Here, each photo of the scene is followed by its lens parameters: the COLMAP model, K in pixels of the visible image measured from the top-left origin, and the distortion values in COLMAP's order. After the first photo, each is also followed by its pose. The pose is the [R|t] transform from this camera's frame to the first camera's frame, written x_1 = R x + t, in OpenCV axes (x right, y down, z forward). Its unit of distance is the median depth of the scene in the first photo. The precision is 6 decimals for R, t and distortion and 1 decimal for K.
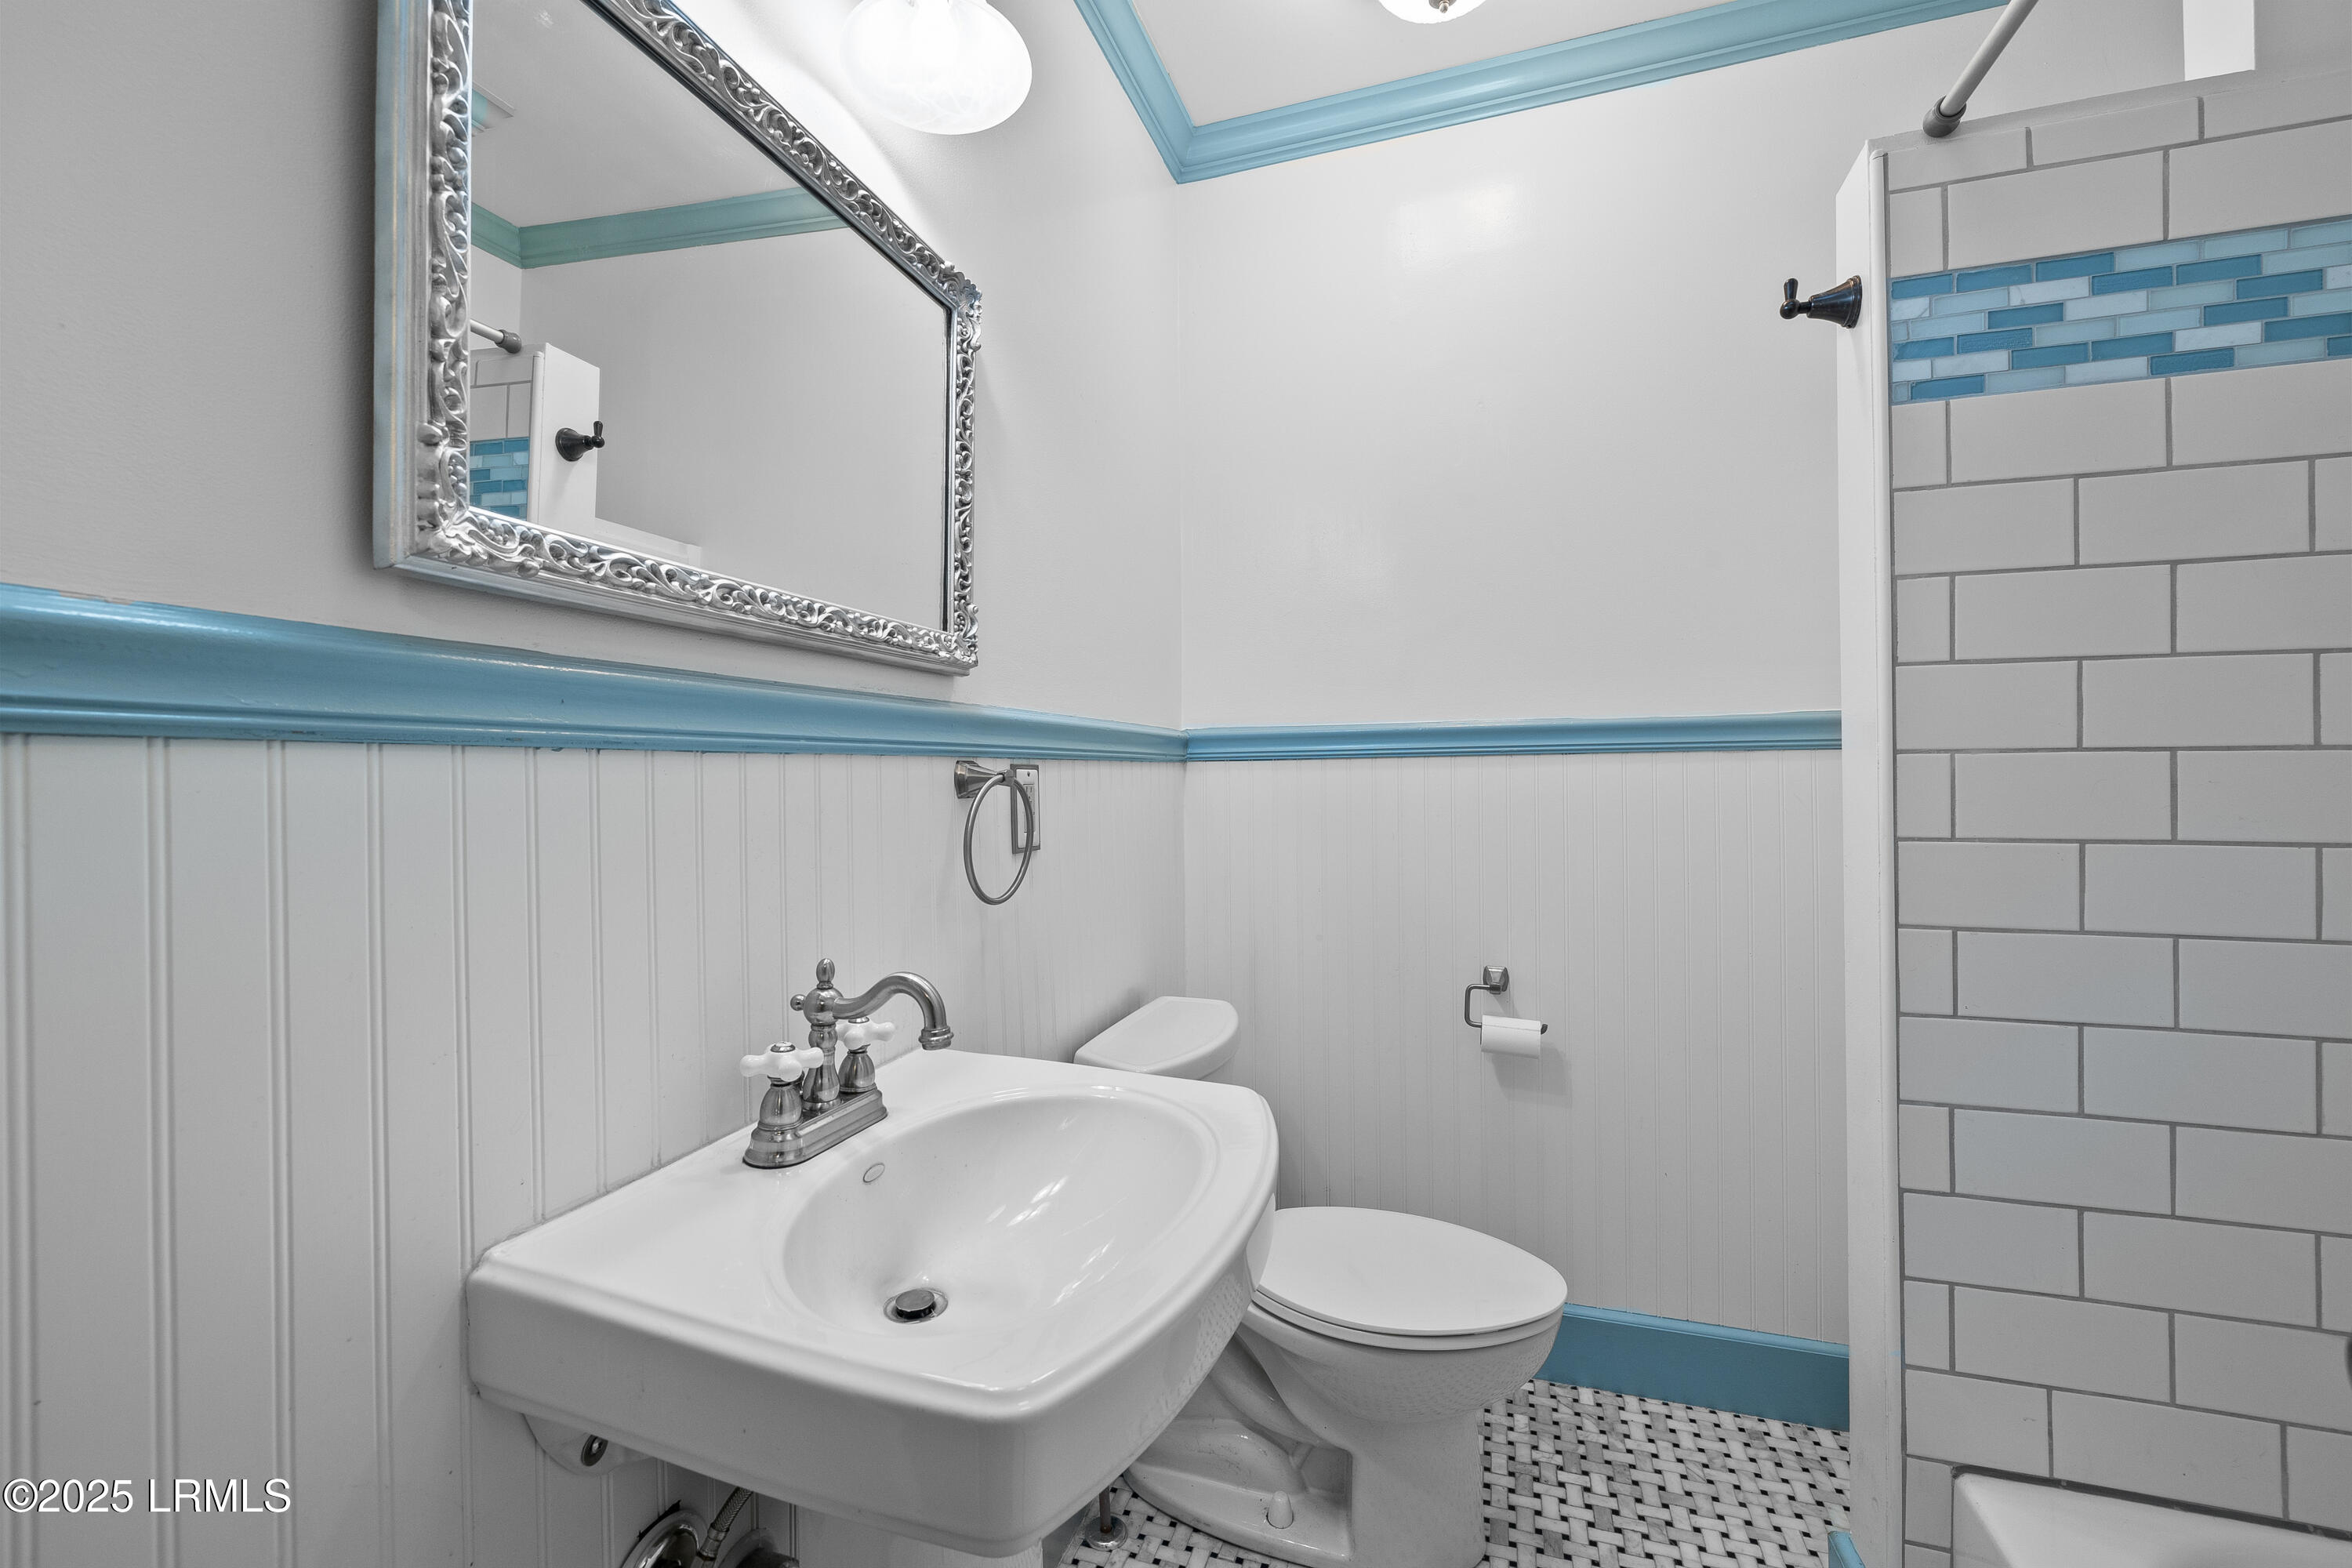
lens RADIAL K [[1004.8, 0, 1172.8], [0, 1004.8, 780.5], [0, 0, 1]] dist [0.001091, 0.000058]
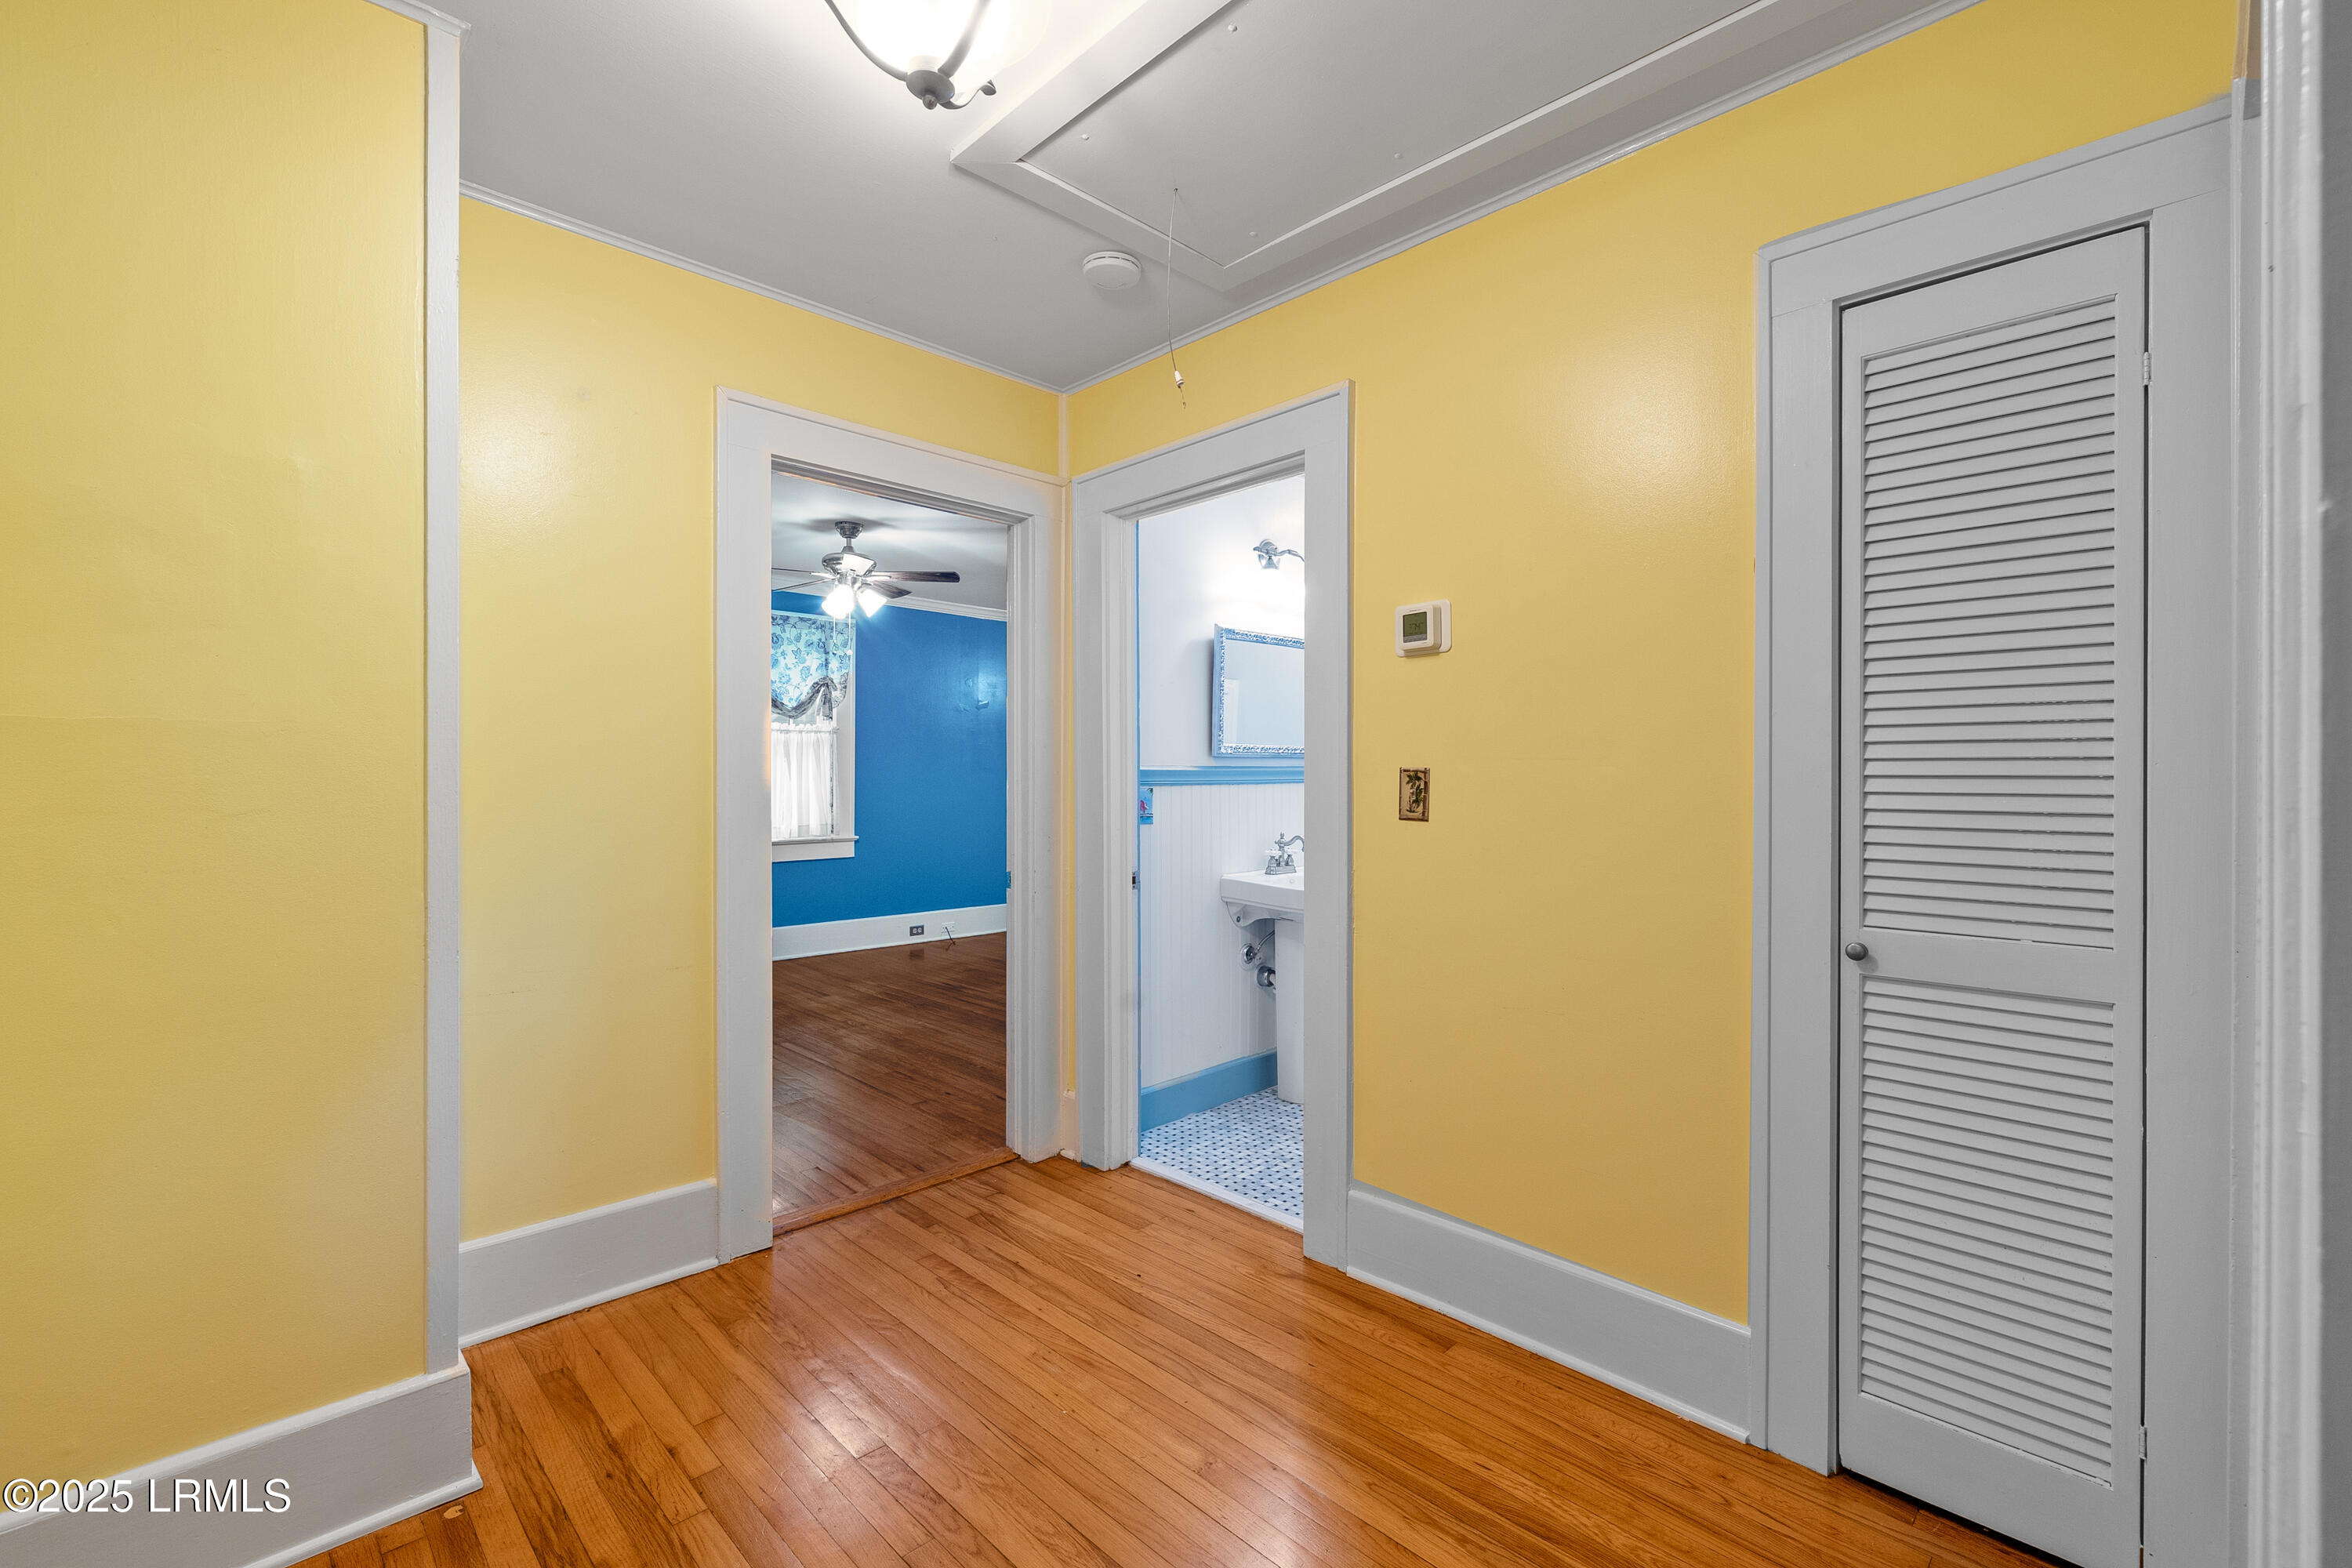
lens RADIAL K [[1004.8, 0, 1176.8], [0, 1004.8, 783.0], [0, 0, 1]] dist [0.001091, 0.000058]
pose [[0.894682, 0.016083, -0.446414, 1.204370], [-0.016123, 0.999863, 0.003710, -0.043815], [0.446412, 0.003878, 0.894819, -3.150614]]
